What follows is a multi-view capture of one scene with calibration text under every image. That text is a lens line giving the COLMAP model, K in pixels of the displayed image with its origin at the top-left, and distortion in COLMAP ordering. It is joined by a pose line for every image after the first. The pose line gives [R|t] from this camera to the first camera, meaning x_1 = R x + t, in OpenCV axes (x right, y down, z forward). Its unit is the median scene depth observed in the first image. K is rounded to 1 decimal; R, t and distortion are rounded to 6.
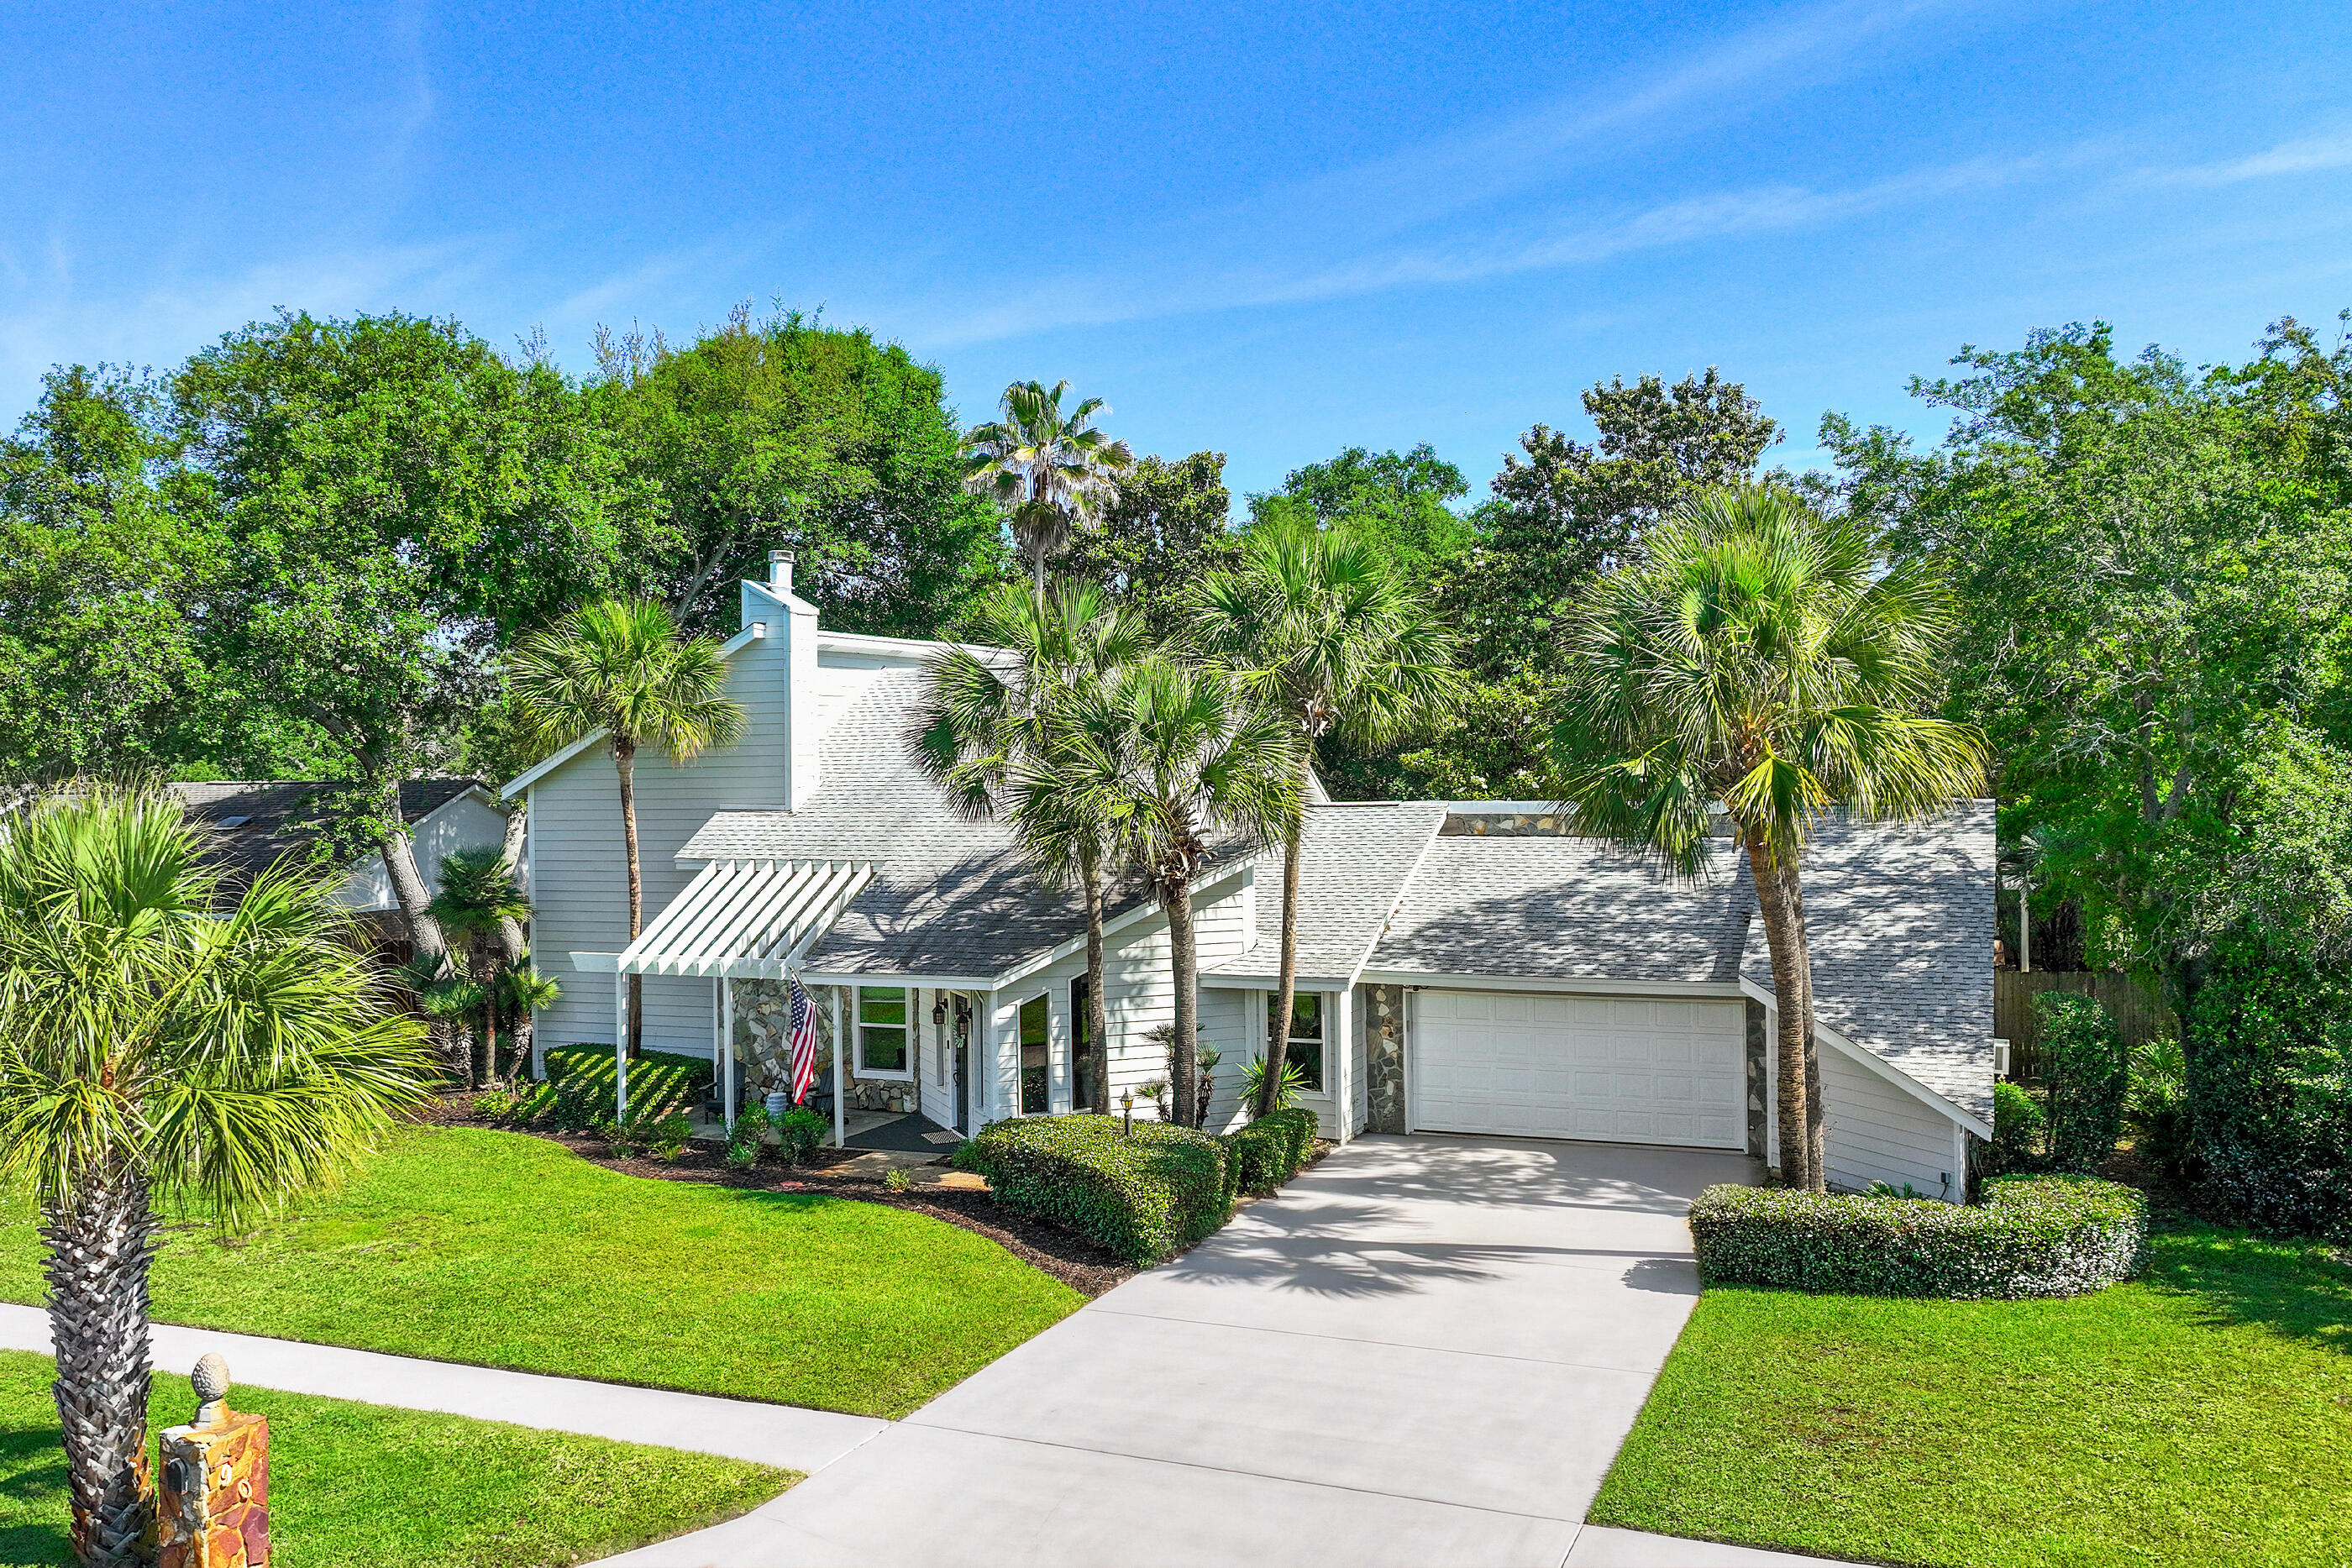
lens RADIAL K [[2005.6, 0, 1166.4], [0, 2005.6, 781.3], [0, 0, 1]] dist [0.002263, 0.011830]
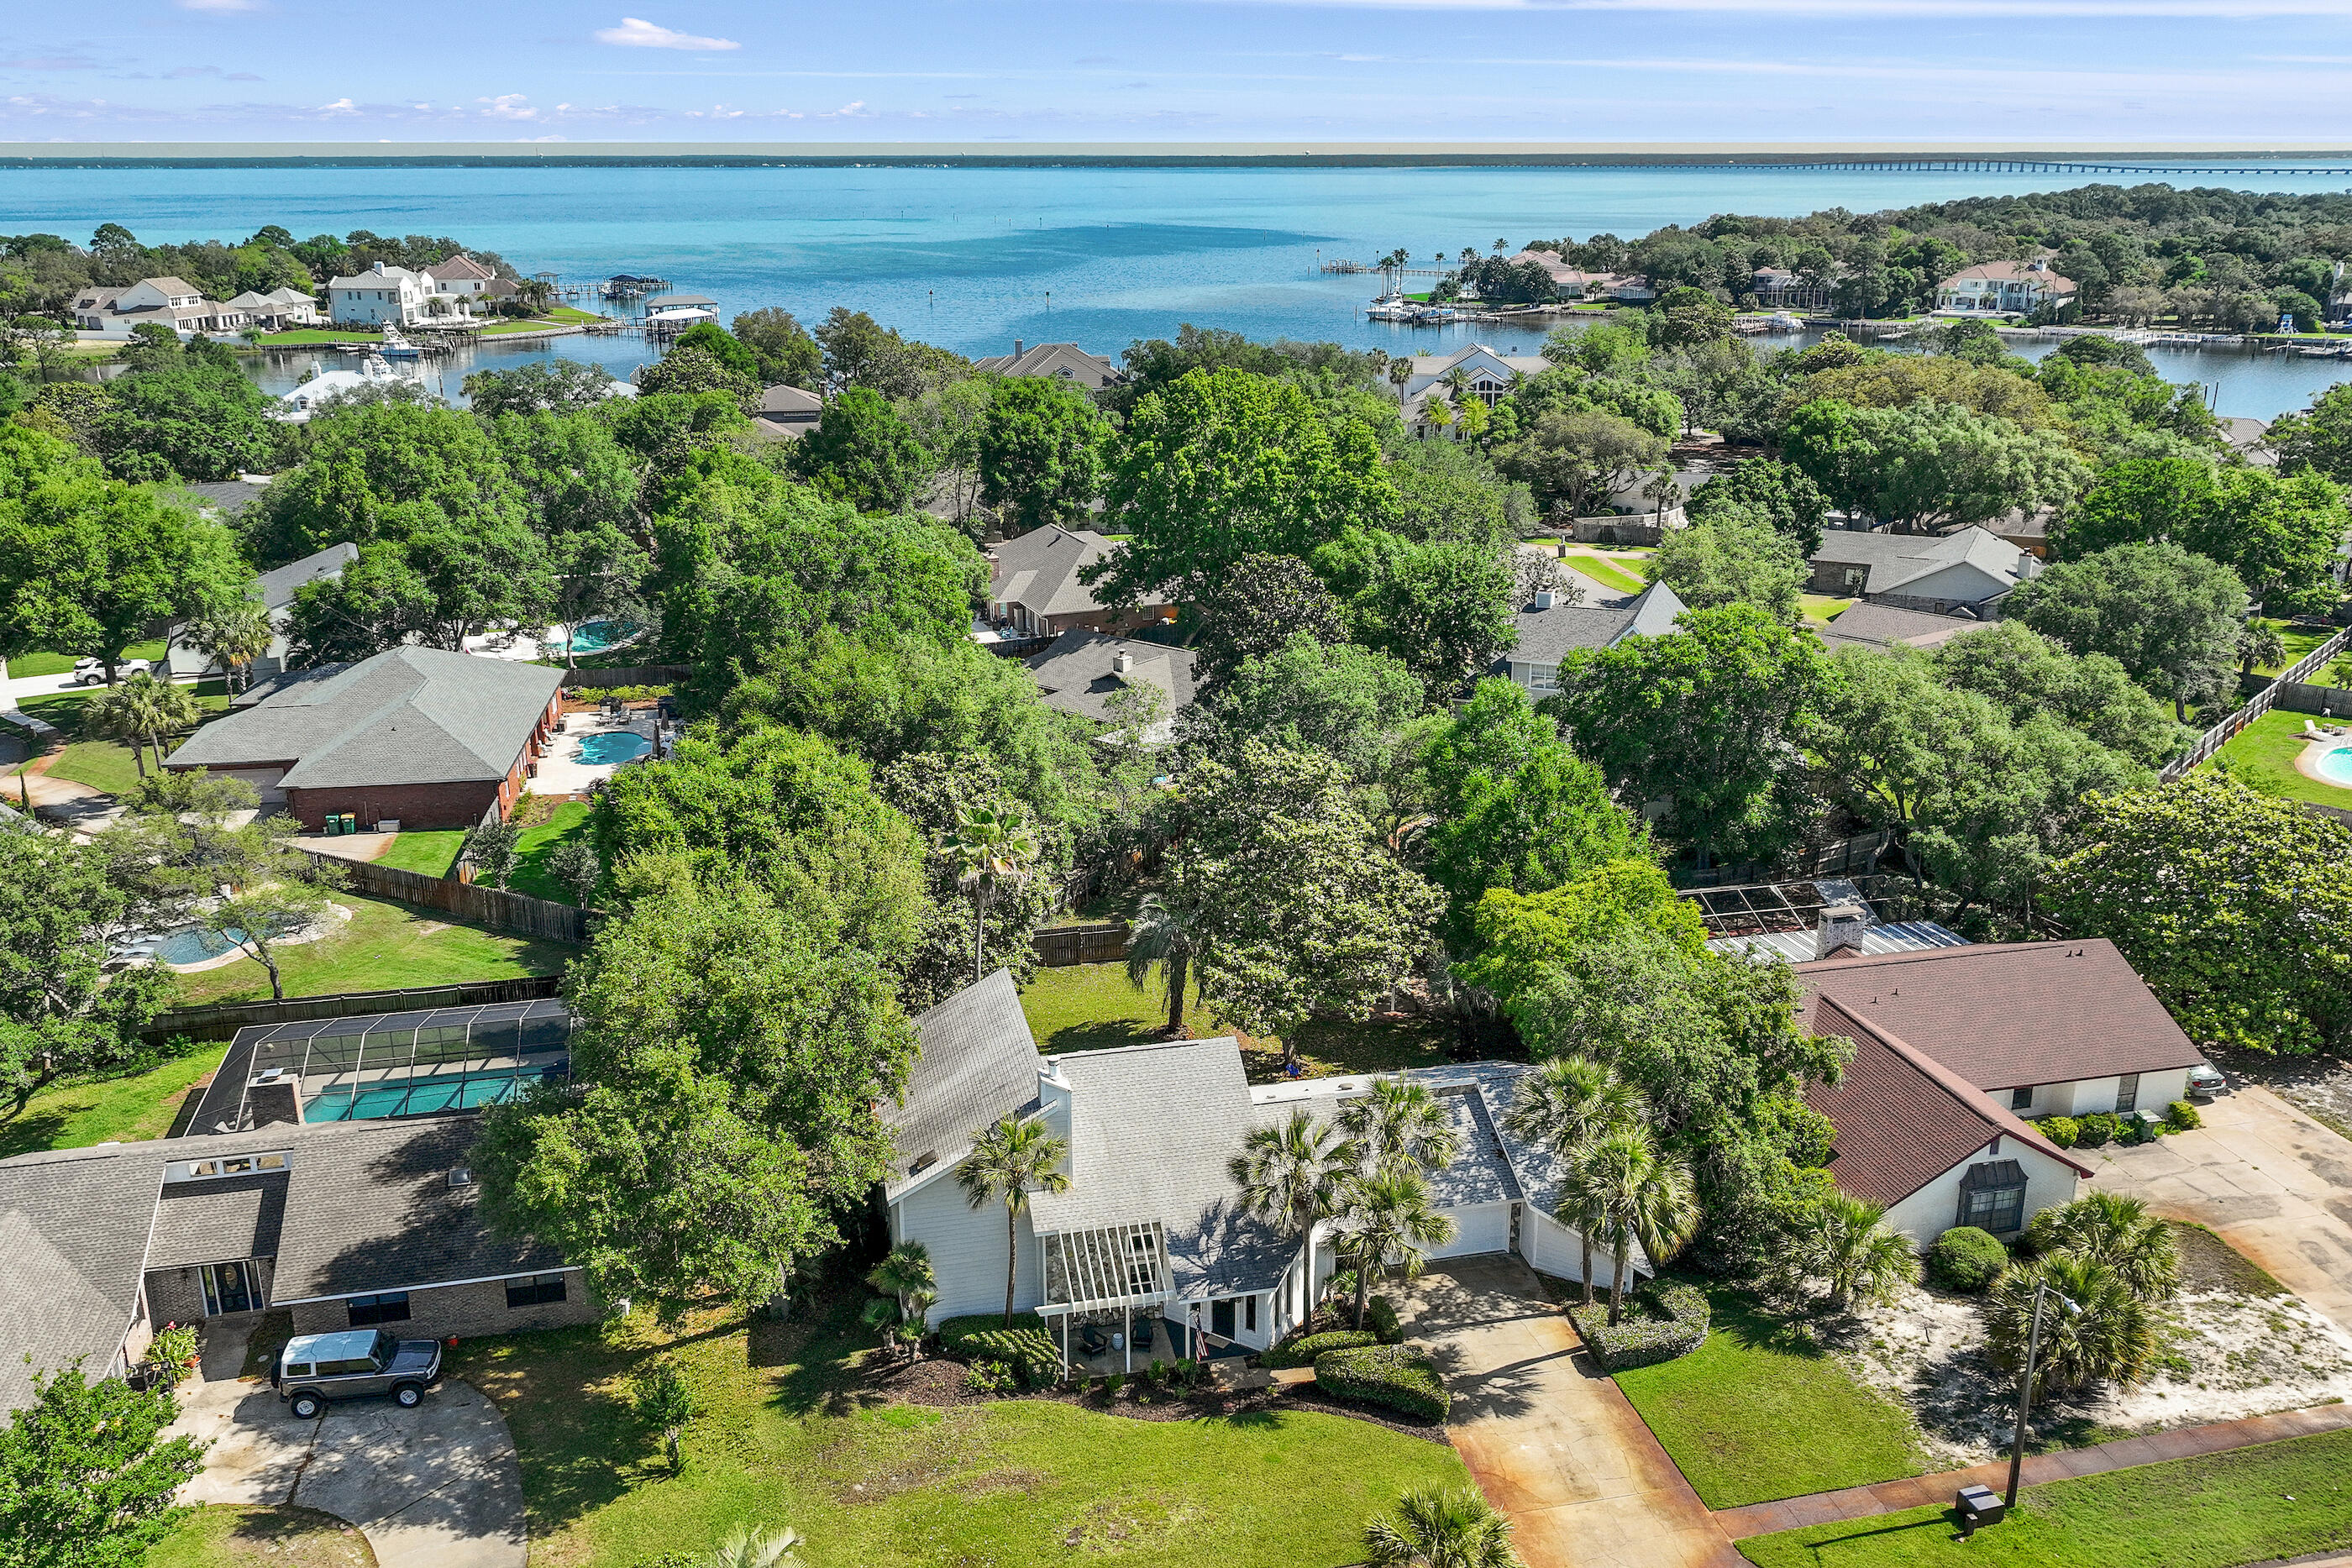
lens RADIAL K [[2005.6, 0, 1166.4], [0, 2005.6, 781.3], [0, 0, 1]] dist [0.002263, 0.011830]
pose [[0.802391, -0.175694, 0.570351, -1.278483], [-0.008039, 0.952416, 0.304696, -1.052453], [-0.596744, -0.249070, 0.762798, -0.474427]]
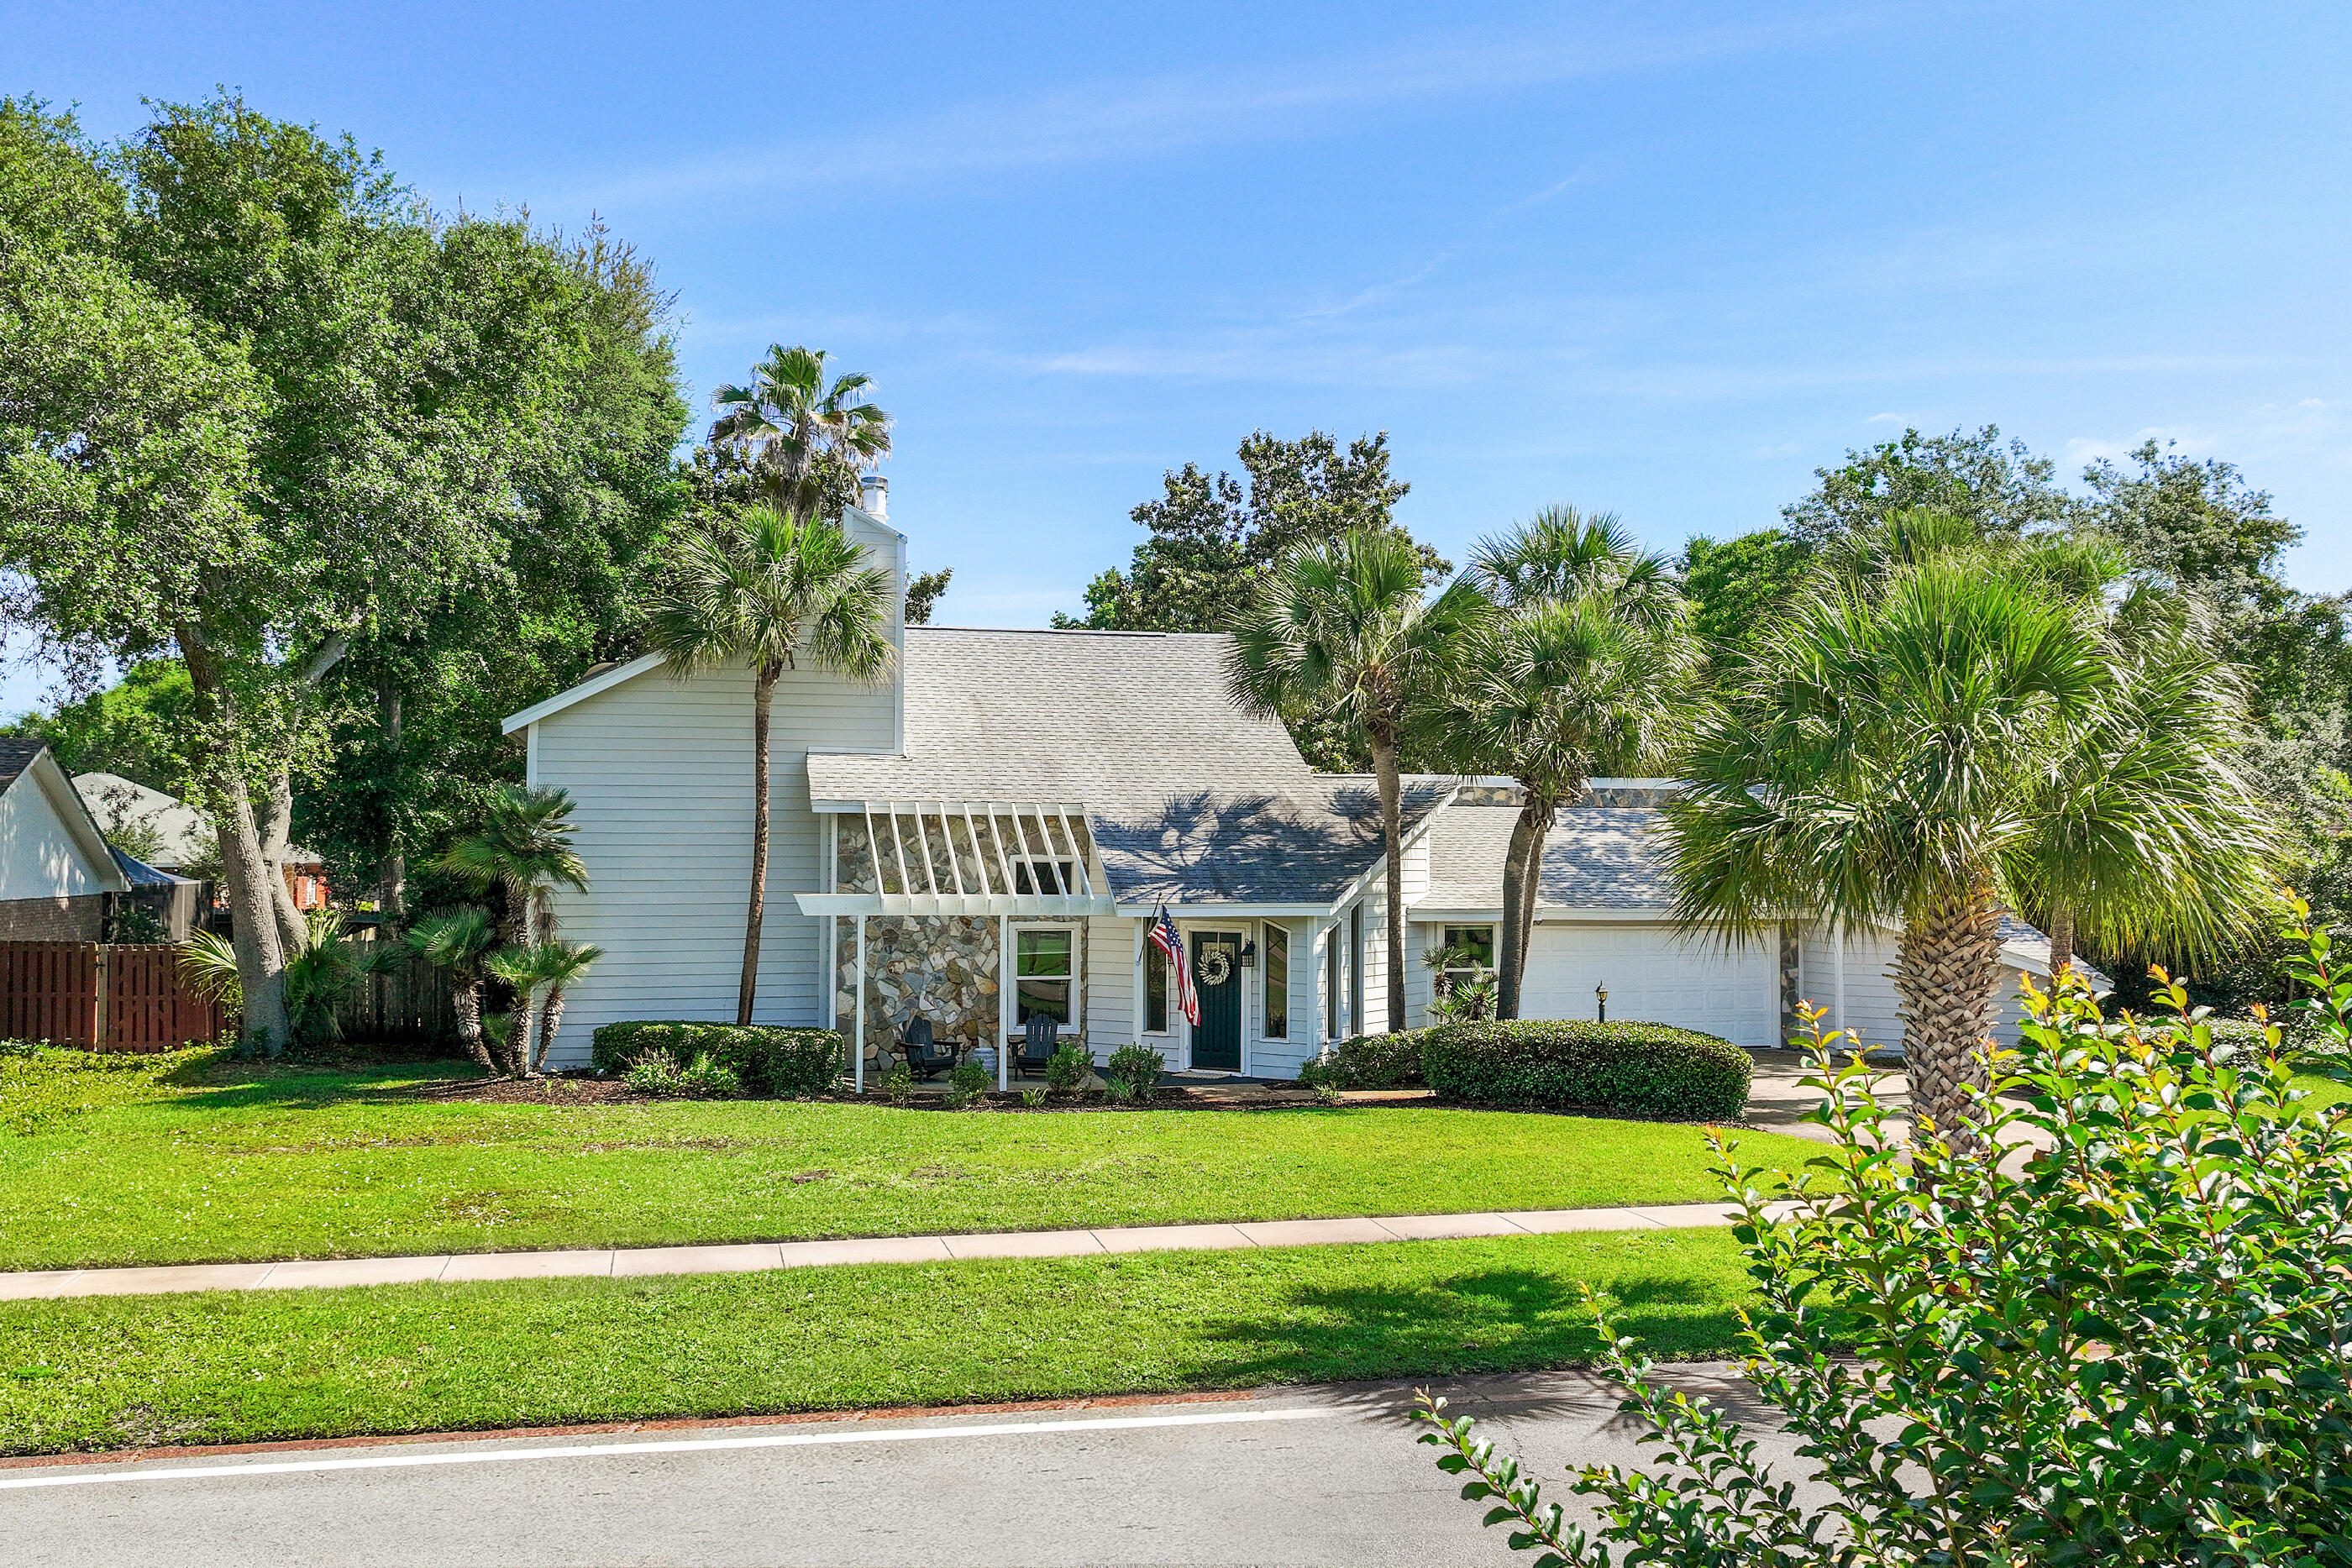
lens RADIAL K [[2127.6, 0, 1166.7], [0, 2127.6, 785.4], [0, 0, 1]] dist [0.007467, -0.001270]
pose [[0.793263, 0.041148, 0.607488, -0.768559], [-0.005290, 0.998142, -0.060700, 0.097490], [-0.608857, 0.044937, 0.792006, 0.161075]]
